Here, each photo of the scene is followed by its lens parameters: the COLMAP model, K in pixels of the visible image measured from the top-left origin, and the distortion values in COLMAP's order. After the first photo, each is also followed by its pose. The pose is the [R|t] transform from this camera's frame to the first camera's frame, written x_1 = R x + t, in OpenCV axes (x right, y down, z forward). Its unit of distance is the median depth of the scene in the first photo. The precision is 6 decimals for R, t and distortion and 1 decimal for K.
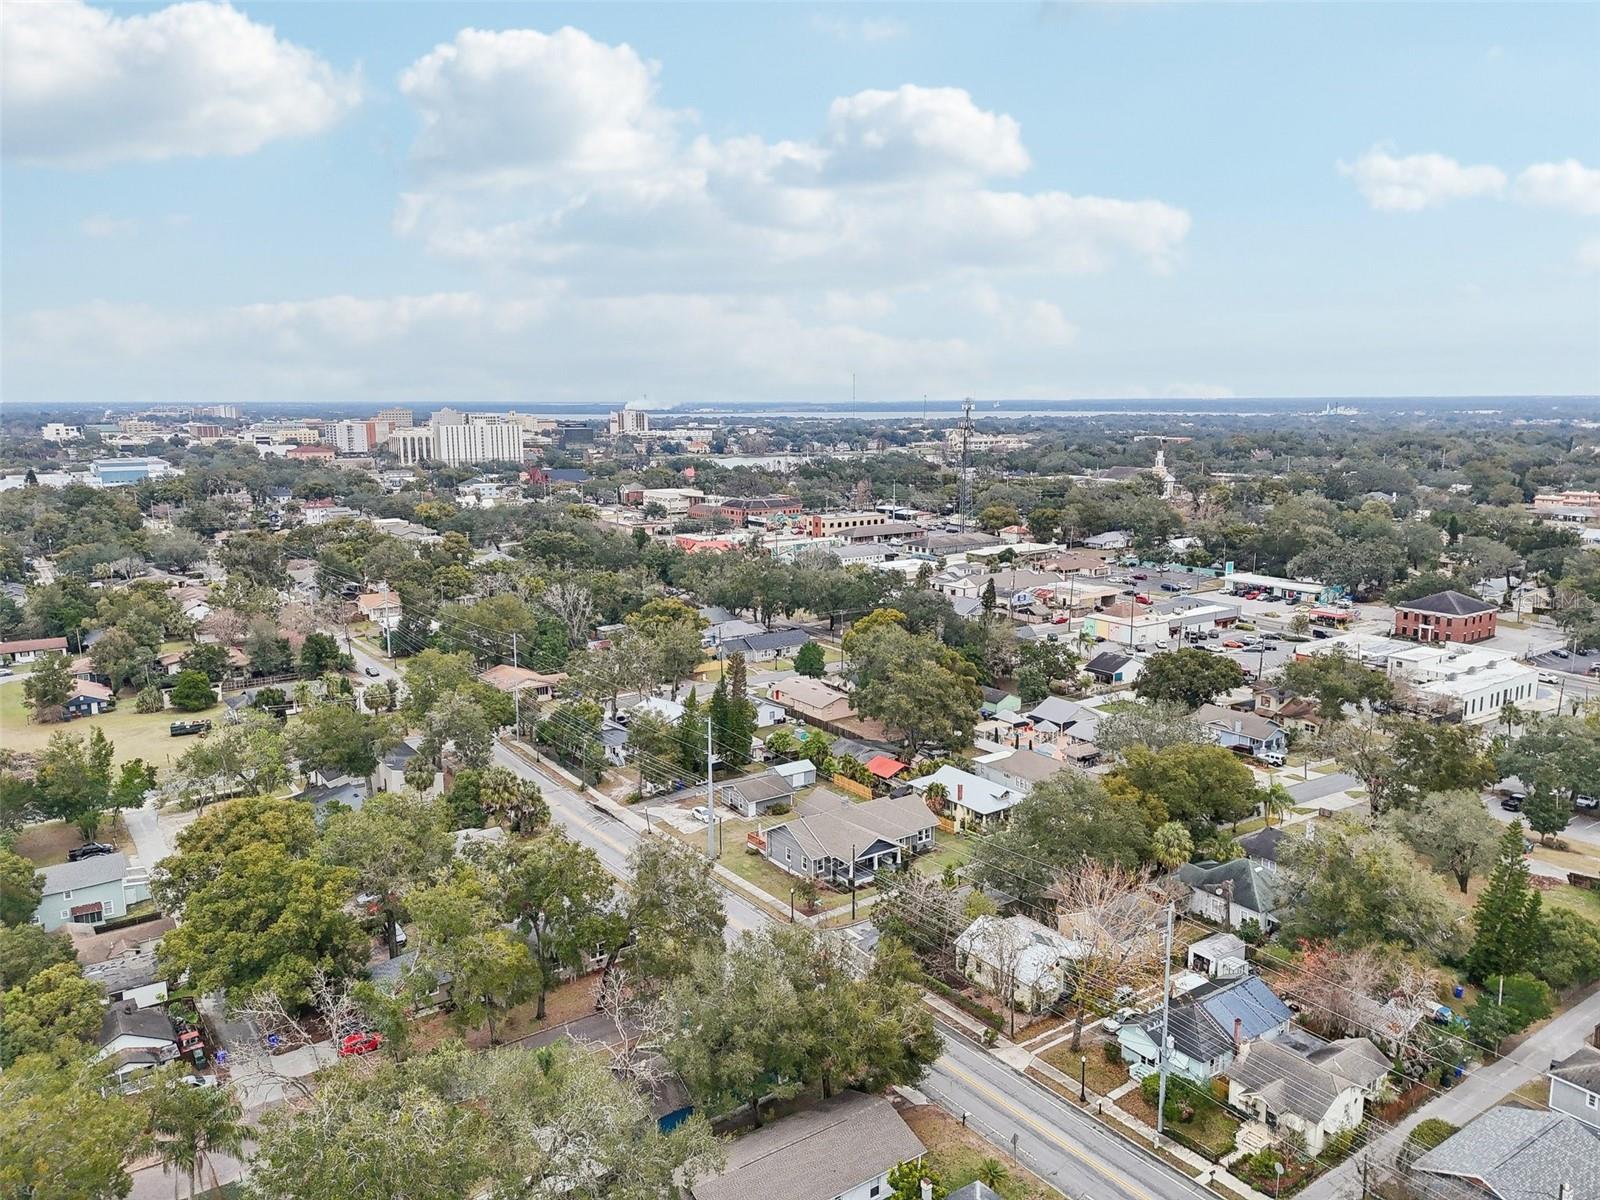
lens RADIAL K [[1155.5, 0, 801.8], [0, 1155.5, 603.0], [0, 0, 1]] dist [0.065746, -0.020641]
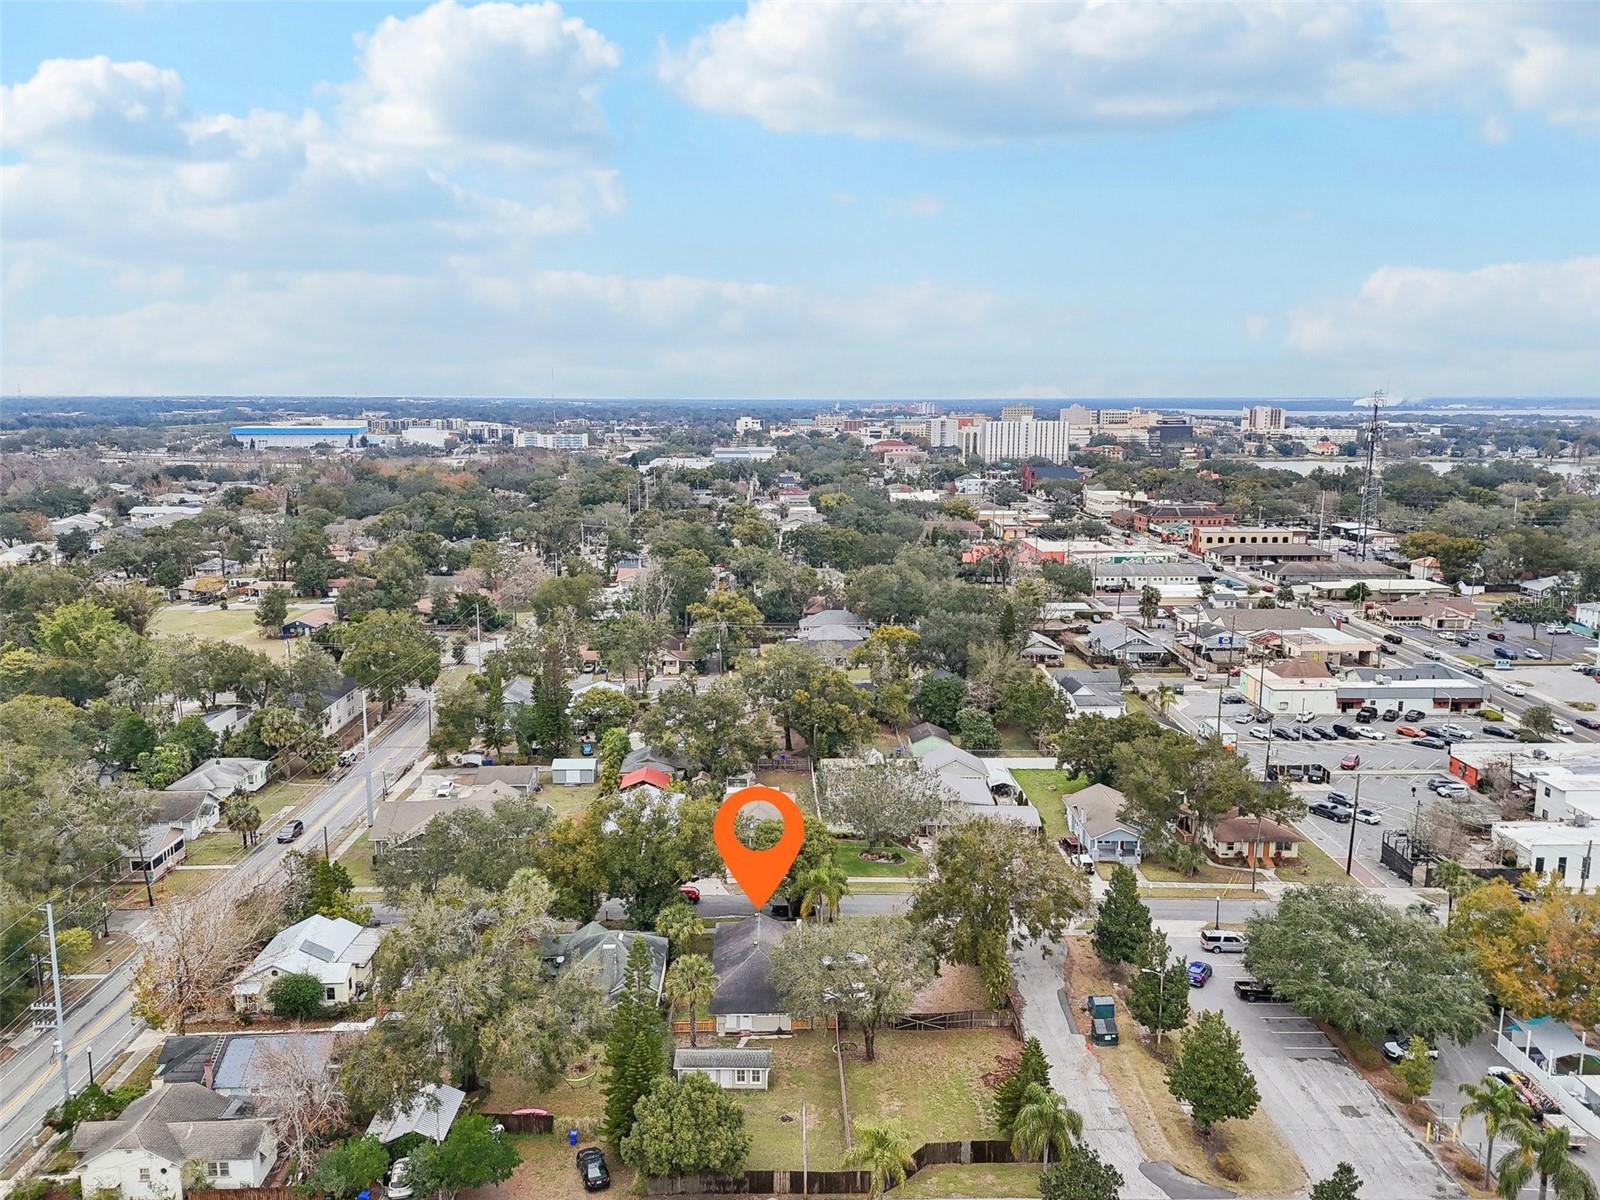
lens RADIAL K [[1155.5, 0, 807.9], [0, 1155.5, 606.2], [0, 0, 1]] dist [0.065746, -0.020641]
pose [[0.830437, 0.102547, -0.547593, 0.139279], [-0.099324, 0.994418, 0.035597, -0.010077], [0.548187, 0.024828, 0.835987, 0.052498]]
